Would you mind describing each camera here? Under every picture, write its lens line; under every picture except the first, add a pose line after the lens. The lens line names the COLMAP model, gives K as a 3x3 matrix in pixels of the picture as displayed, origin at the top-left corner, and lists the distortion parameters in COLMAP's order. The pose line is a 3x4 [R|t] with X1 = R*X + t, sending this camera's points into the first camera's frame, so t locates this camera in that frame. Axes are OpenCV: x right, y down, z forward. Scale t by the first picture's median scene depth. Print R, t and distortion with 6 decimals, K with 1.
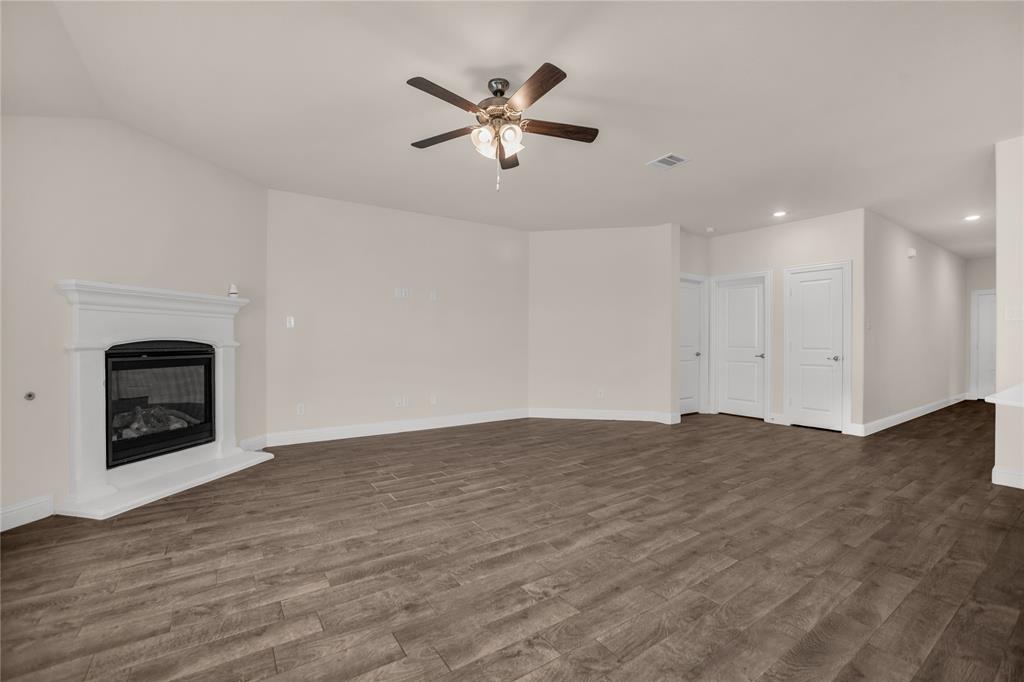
lens RADIAL K [[471.6, 0, 512.0], [0, 471.6, 341.0], [0, 0, 1]] dist [-0.069884, 0.026510]
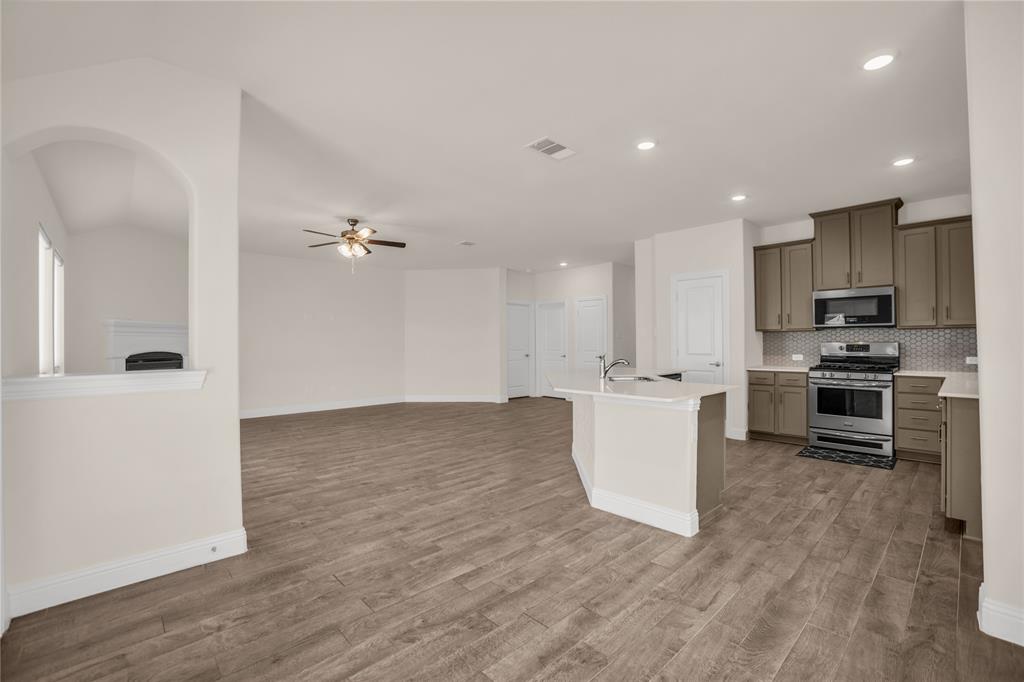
lens RADIAL K [[471.6, 0, 512.0], [0, 471.6, 341.0], [0, 0, 1]] dist [-0.069884, 0.026510]
pose [[0.987320, -0.008197, 0.158532, 0.306461], [0.008710, 0.999959, -0.002545, -0.030654], [-0.158505, 0.003893, 0.987351, -1.019325]]
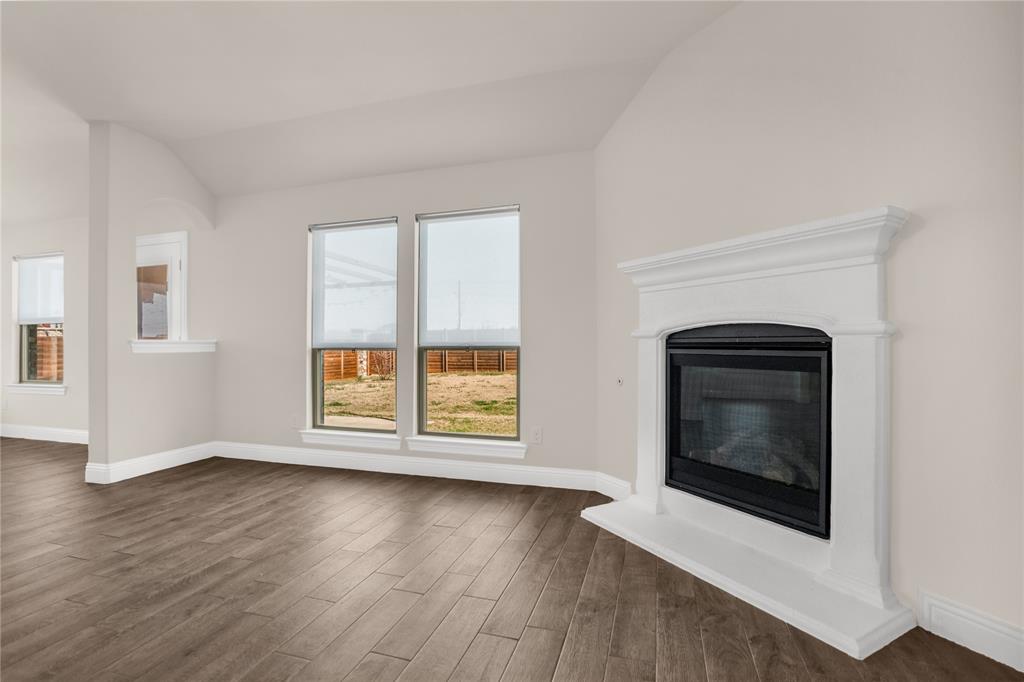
lens RADIAL K [[471.6, 0, 512.0], [0, 471.6, 341.0], [0, 0, 1]] dist [-0.069884, 0.026510]
pose [[-0.762468, -0.001375, -0.647025, -0.137320], [0.001950, 0.999988, -0.004424, 0.026507], [0.647023, -0.004635, -0.762456, 1.476767]]
